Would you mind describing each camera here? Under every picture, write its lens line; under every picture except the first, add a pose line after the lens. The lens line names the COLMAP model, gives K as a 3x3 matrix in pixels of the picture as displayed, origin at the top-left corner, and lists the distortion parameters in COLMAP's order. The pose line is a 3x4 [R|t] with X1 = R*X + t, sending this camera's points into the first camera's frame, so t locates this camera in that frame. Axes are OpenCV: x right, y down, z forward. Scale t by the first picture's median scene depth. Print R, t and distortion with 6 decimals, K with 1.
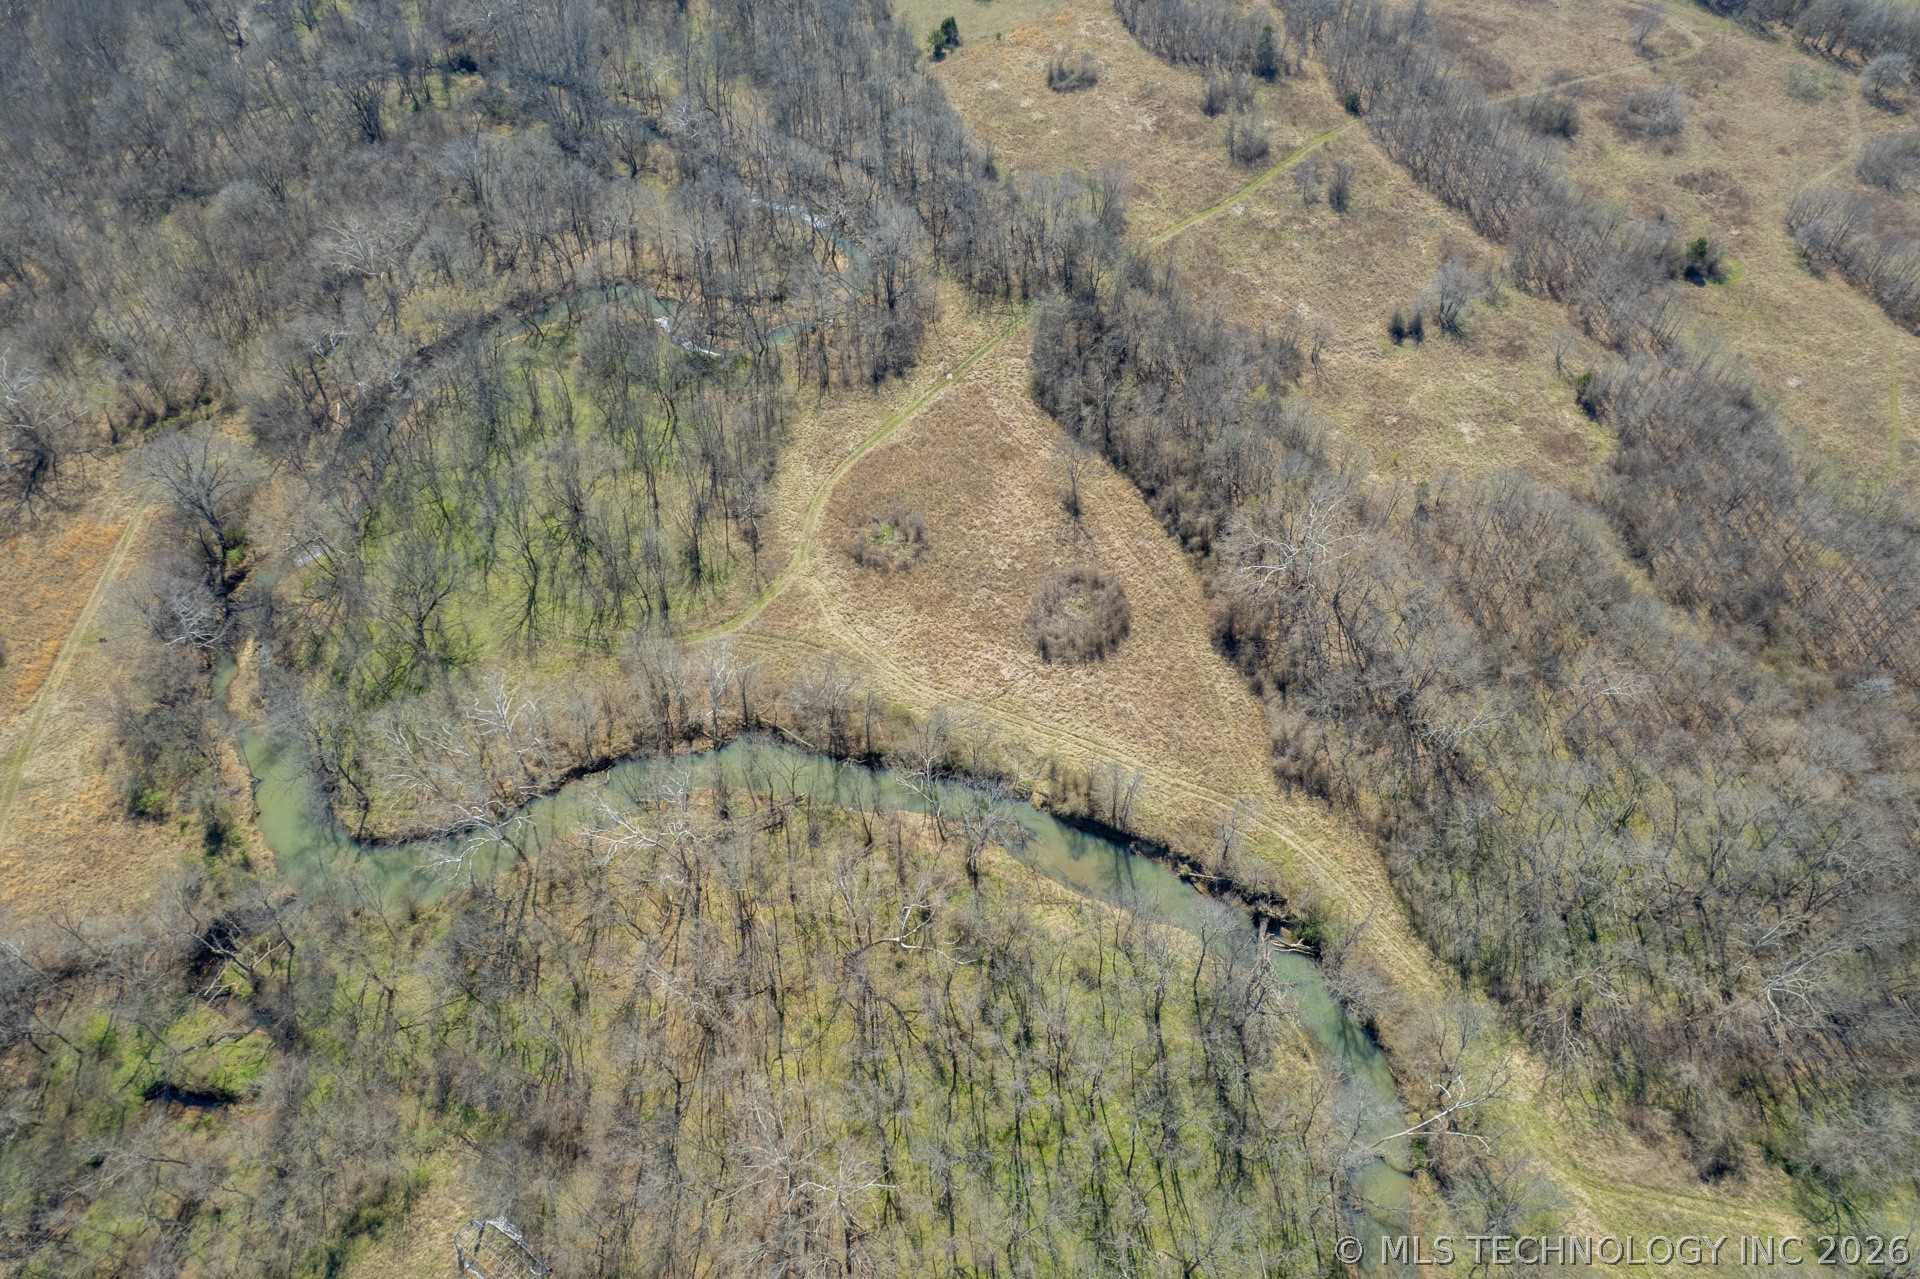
lens RADIAL K [[1215.2, 0, 965.6], [0, 1215.2, 648.9], [0, 0, 1]] dist [-0.083885, 0.073620]
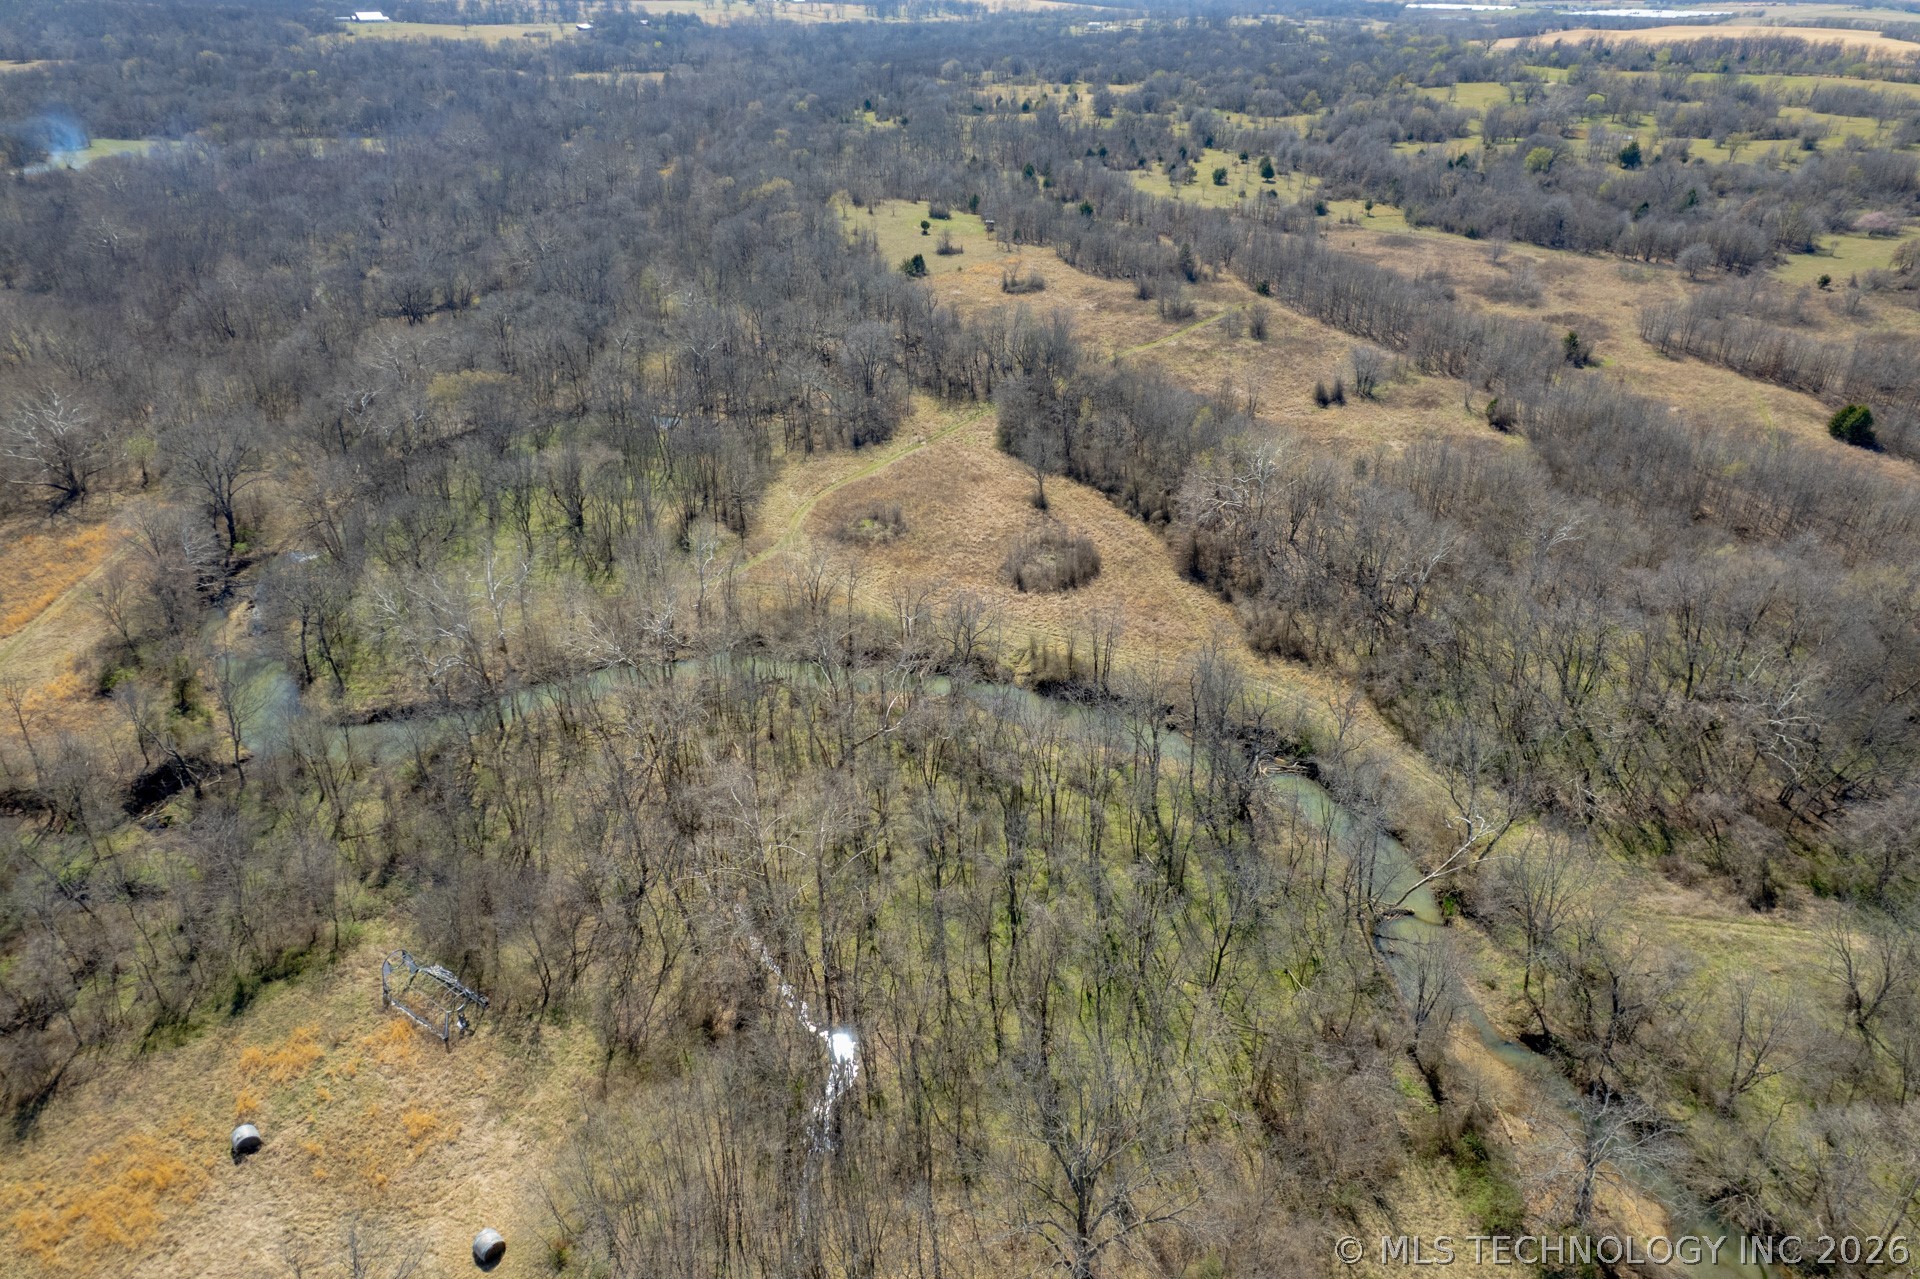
lens RADIAL K [[1215.2, 0, 965.6], [0, 1215.2, 648.9], [0, 0, 1]] dist [-0.083885, 0.073620]
pose [[0.999402, -0.020911, 0.027522, -0.011635], [0.029647, 0.927970, -0.371475, 0.451585], [-0.017772, 0.372069, 0.928035, 0.058192]]
